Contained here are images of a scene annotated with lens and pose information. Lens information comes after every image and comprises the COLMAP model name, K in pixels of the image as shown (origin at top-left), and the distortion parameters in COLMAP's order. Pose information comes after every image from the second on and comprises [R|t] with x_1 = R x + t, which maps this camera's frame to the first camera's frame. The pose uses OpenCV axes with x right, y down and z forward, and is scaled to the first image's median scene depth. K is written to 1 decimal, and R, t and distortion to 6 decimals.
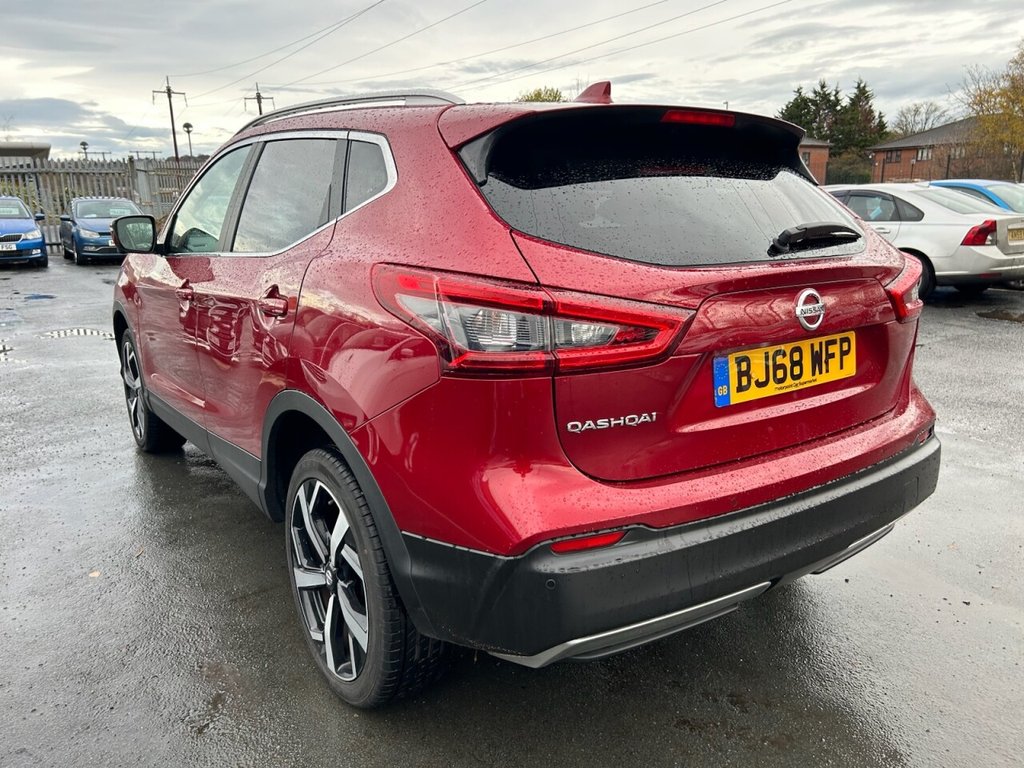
lens RADIAL K [[761.3, 0, 503.5], [0, 761.3, 383.4], [0, 0, 1]] dist [0.057731, -0.062201]
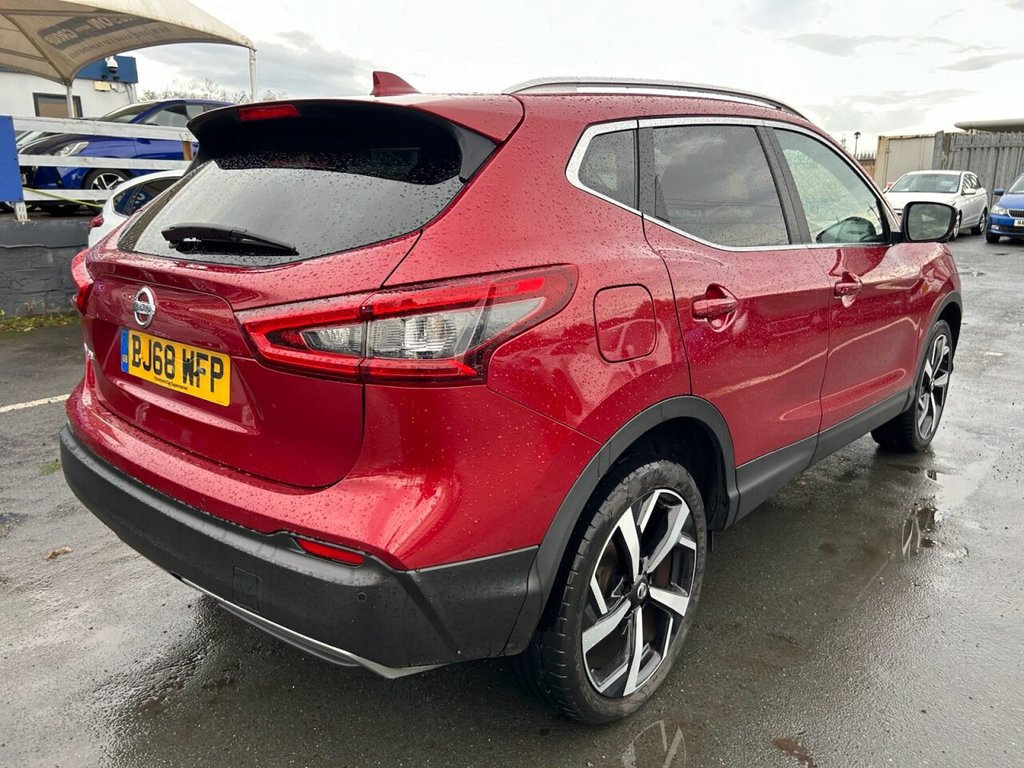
lens RADIAL K [[761.3, 0, 517.4], [0, 761.3, 383.4], [0, 0, 1]] dist [0.057731, -0.062201]
pose [[0.247901, 0.248607, -0.936344, 1.335239], [-0.224181, 0.955001, 0.194207, -0.274234], [0.942490, 0.161767, 0.292479, 1.058397]]
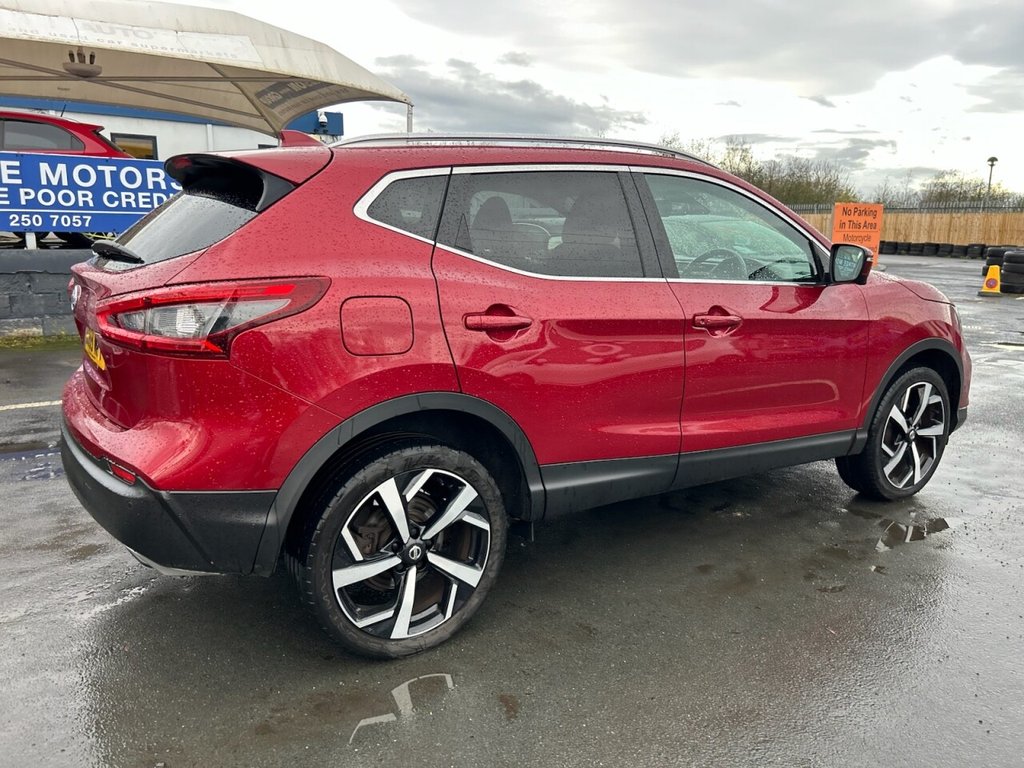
lens RADIAL K [[761.3, 0, 506.4], [0, 761.3, 384.4], [0, 0, 1]] dist [0.057731, -0.062201]
pose [[-0.024348, 0.208475, -0.977724, 1.620130], [-0.245528, 0.946812, 0.207999, -0.392637], [0.969084, 0.245123, 0.028133, 1.586008]]
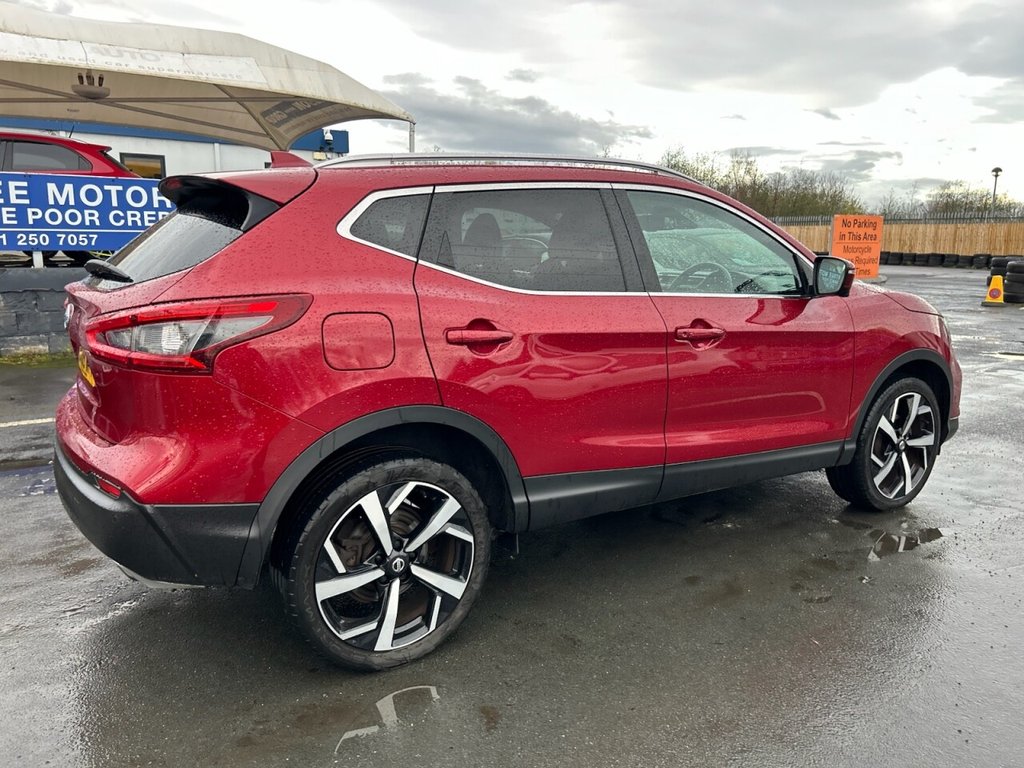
lens RADIAL K [[761.3, 0, 507.7], [0, 761.3, 377.0], [0, 0, 1]] dist [0.057731, -0.062201]
pose [[-0.031949, 0.182413, -0.982703, 1.639558], [-0.237112, 0.953754, 0.184749, -0.407811], [0.970957, 0.238913, 0.012781, 1.627064]]
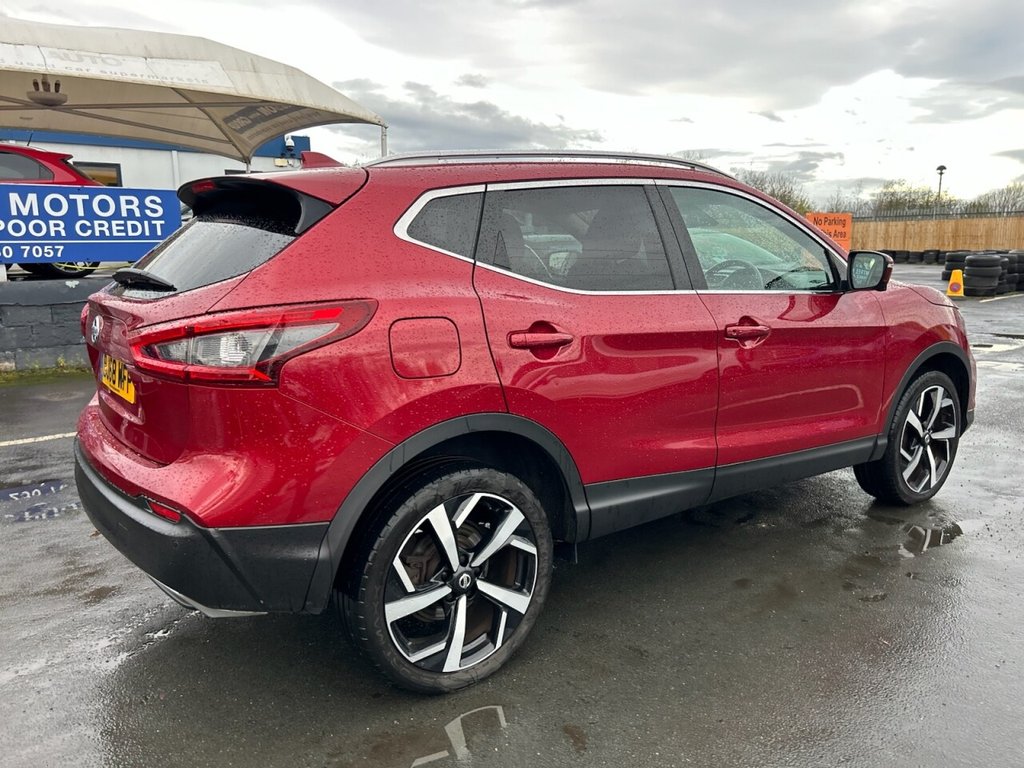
lens RADIAL K [[761.3, 0, 505.7], [0, 761.3, 380.4], [0, 0, 1]] dist [0.057731, -0.062201]
pose [[0.023444, 0.180622, -0.983273, 1.591244], [-0.219425, 0.960490, 0.171206, -0.361427], [0.975348, 0.211741, 0.062151, 1.469977]]
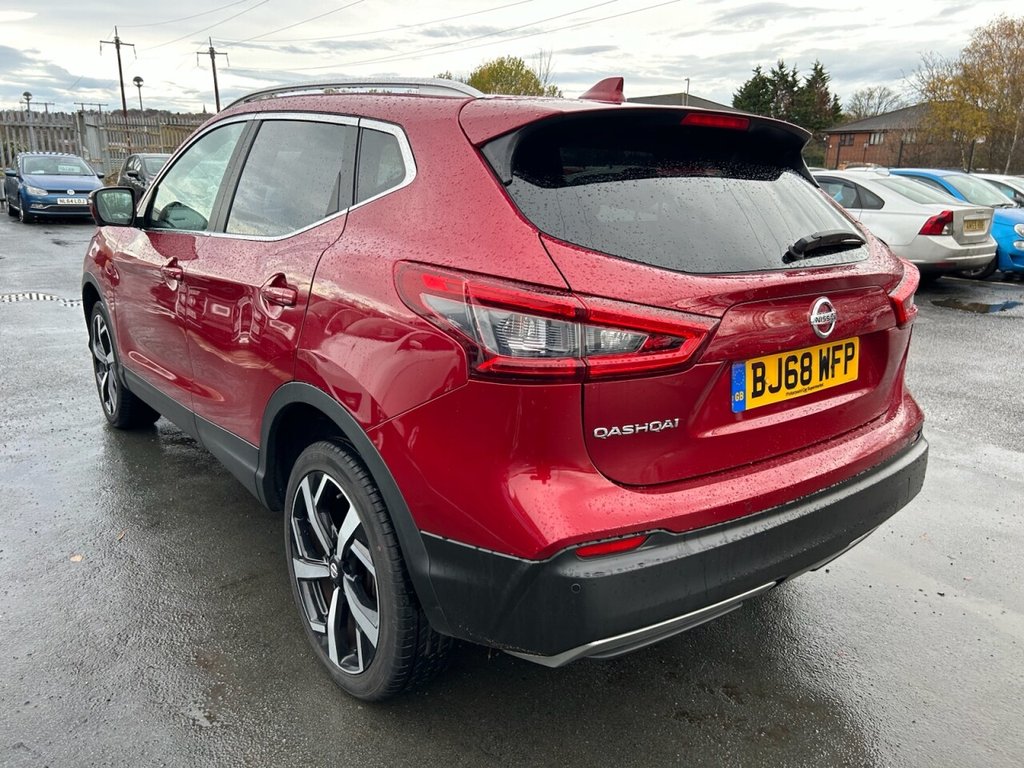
lens RADIAL K [[761.3, 0, 500.3], [0, 761.3, 375.9], [0, 0, 1]] dist [0.057731, -0.062201]
pose [[0.998233, 0.021055, 0.055575, -0.075844], [-0.022661, 0.999339, 0.028425, -0.034079], [-0.054939, -0.029635, 0.998050, 0.001754]]
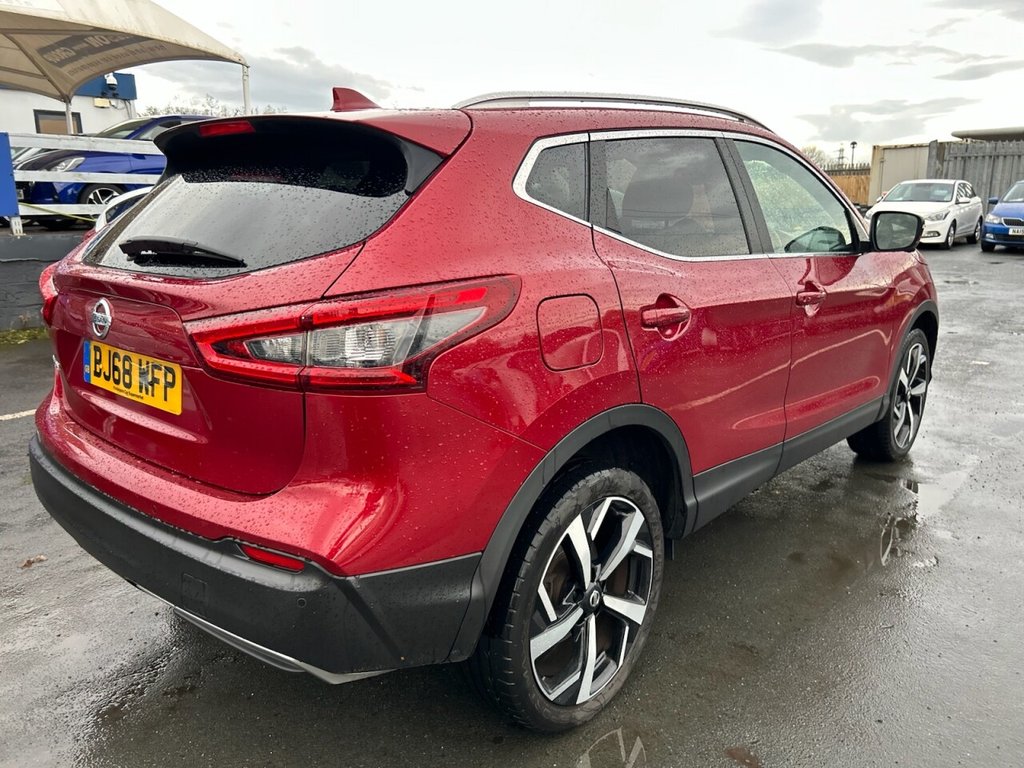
lens RADIAL K [[761.3, 0, 502.4], [0, 761.3, 379.1], [0, 0, 1]] dist [0.057731, -0.062201]
pose [[0.232464, 0.229691, -0.945094, 1.361763], [-0.218885, 0.959142, 0.179266, -0.287377], [0.947655, 0.165194, 0.273242, 1.110859]]
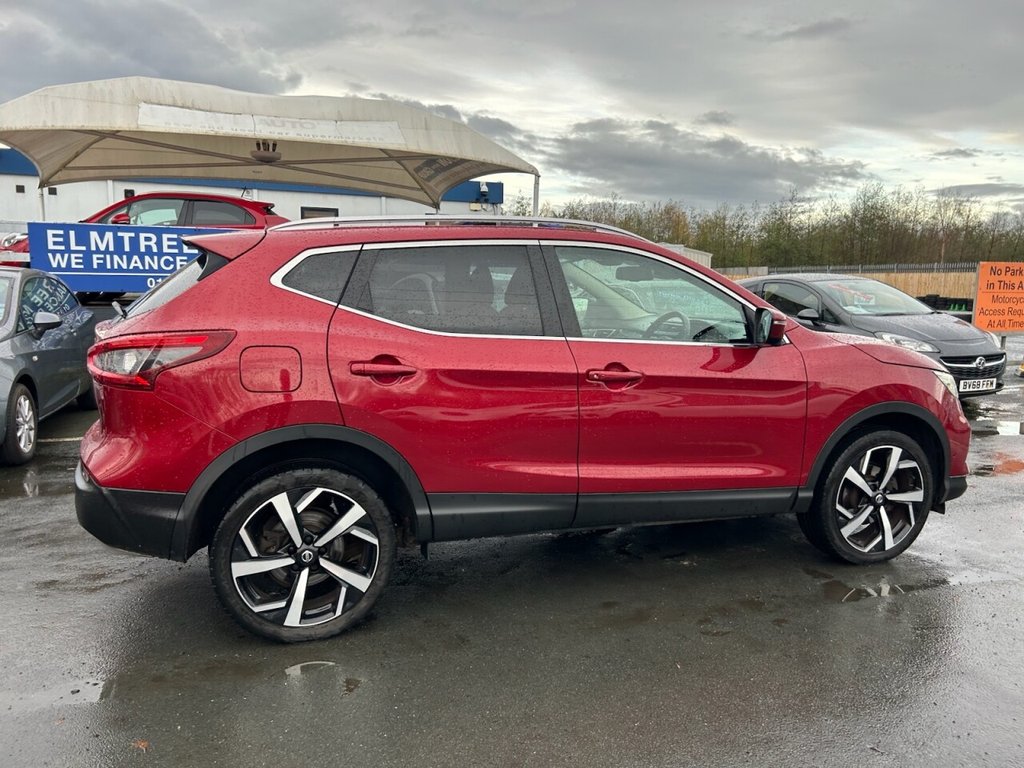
lens RADIAL K [[761.3, 0, 509.8], [0, 761.3, 394.7], [0, 0, 1]] dist [0.057731, -0.062201]
pose [[-0.260933, 0.142744, -0.954745, 1.761689], [-0.234869, 0.949902, 0.206210, -0.545330], [0.936350, 0.278047, -0.214335, 2.135149]]
